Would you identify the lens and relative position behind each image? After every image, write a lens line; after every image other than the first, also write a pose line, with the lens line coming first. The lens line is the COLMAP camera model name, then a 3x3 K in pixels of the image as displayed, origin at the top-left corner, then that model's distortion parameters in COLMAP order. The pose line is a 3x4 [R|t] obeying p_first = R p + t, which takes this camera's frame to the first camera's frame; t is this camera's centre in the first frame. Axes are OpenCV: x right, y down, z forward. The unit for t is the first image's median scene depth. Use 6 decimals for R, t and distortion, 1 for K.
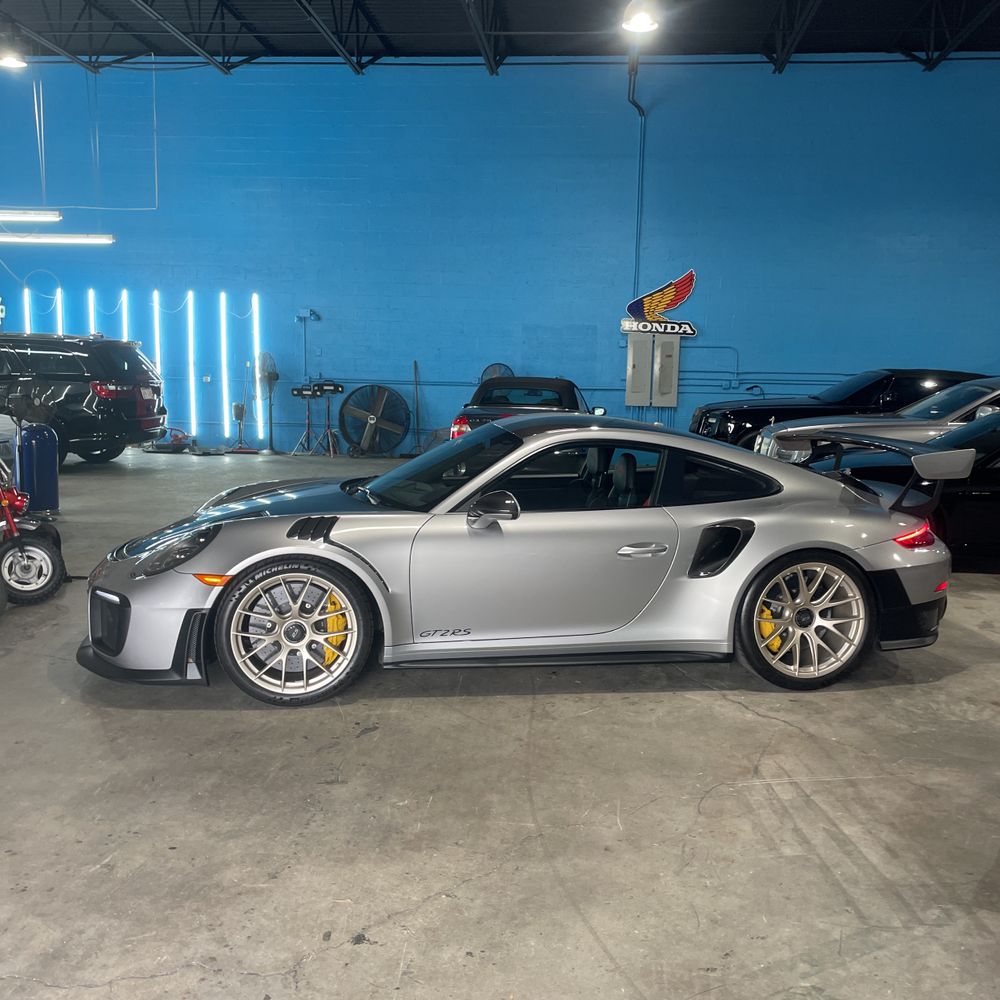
lens RADIAL K [[1005.2, 0, 512.2], [0, 1005.2, 530.4], [0, 0, 1]] dist [0.059006, -0.068661]
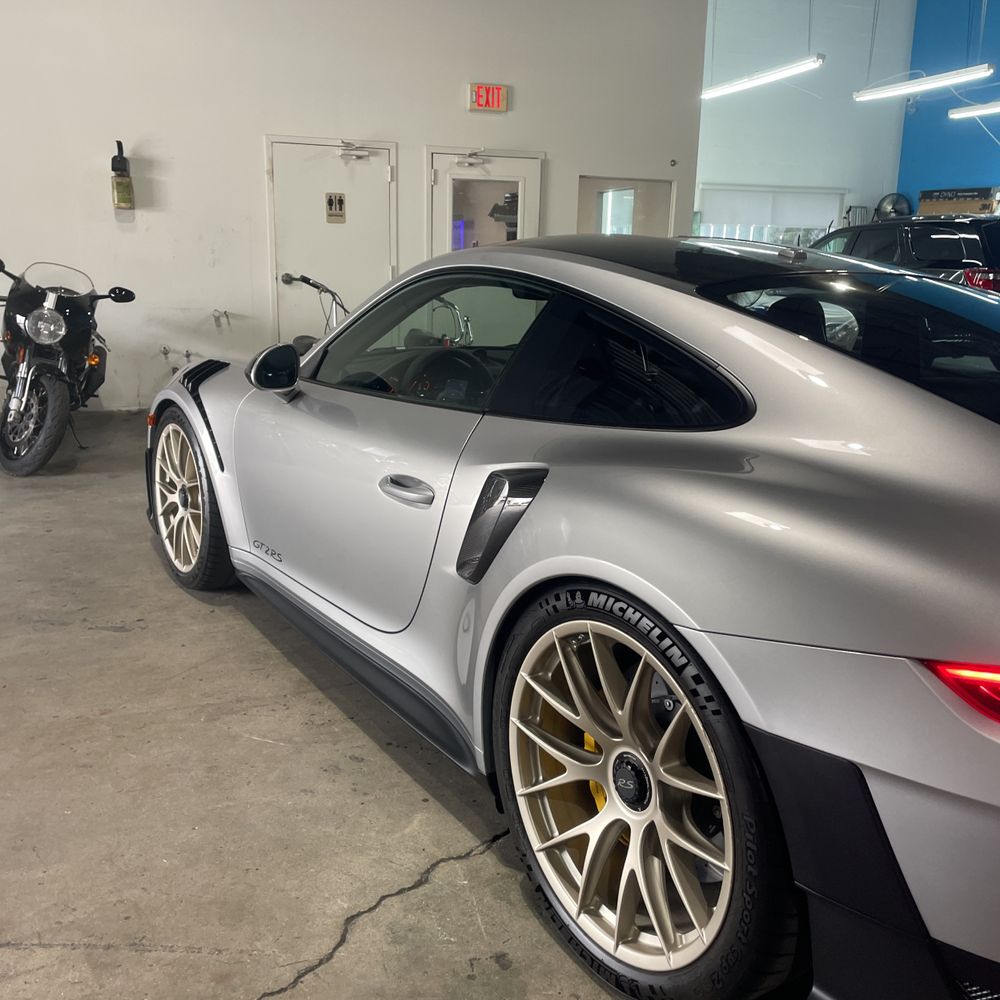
lens RADIAL K [[1005.2, 0, 512.2], [0, 1005.2, 530.4], [0, 0, 1]] dist [0.059006, -0.068661]
pose [[0.396498, 0.223901, -0.890313, 0.594349], [-0.163667, 0.971506, 0.171432, -0.053171], [0.903329, 0.077742, 0.421845, 0.854489]]
